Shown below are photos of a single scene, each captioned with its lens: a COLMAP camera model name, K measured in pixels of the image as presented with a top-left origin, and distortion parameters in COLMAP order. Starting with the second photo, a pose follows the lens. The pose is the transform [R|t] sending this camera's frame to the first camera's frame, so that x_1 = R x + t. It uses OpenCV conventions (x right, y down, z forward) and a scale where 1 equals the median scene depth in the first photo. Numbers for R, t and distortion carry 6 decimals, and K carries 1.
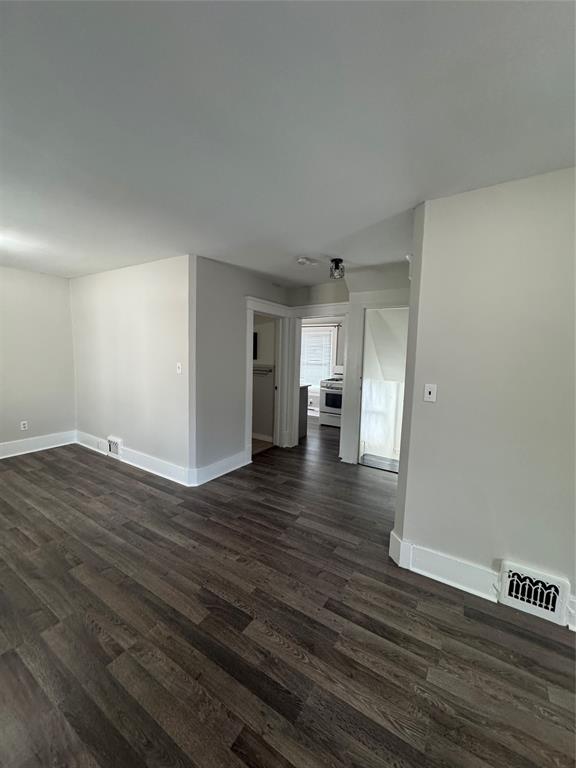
lens RADIAL K [[305.6, 0, 288.0], [0, 305.6, 384.0], [0, 0, 1]] dist [-0.001043, -0.000155]
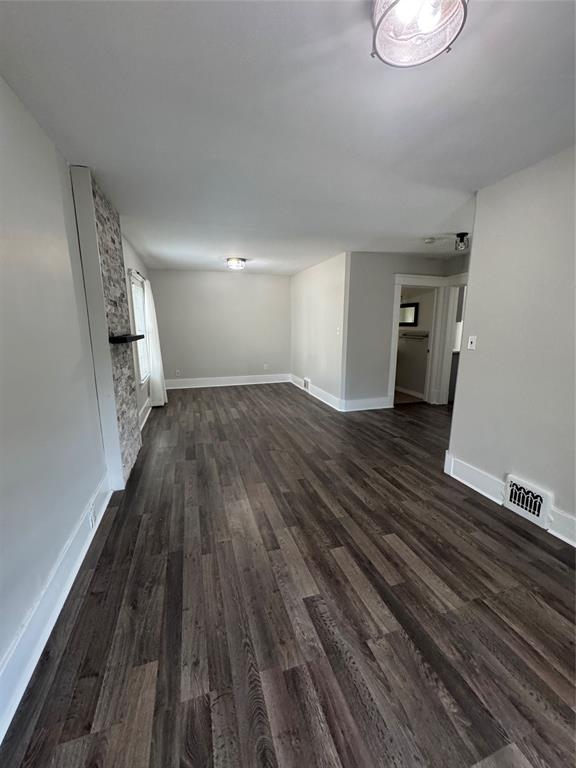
lens RADIAL K [[305.6, 0, 288.0], [0, 305.6, 384.0], [0, 0, 1]] dist [-0.001043, -0.000155]
pose [[0.764523, 0.100272, -0.636750, 0.558126], [-0.047269, 0.993888, 0.099758, 0.086546], [0.642861, -0.046169, 0.764590, -0.399733]]
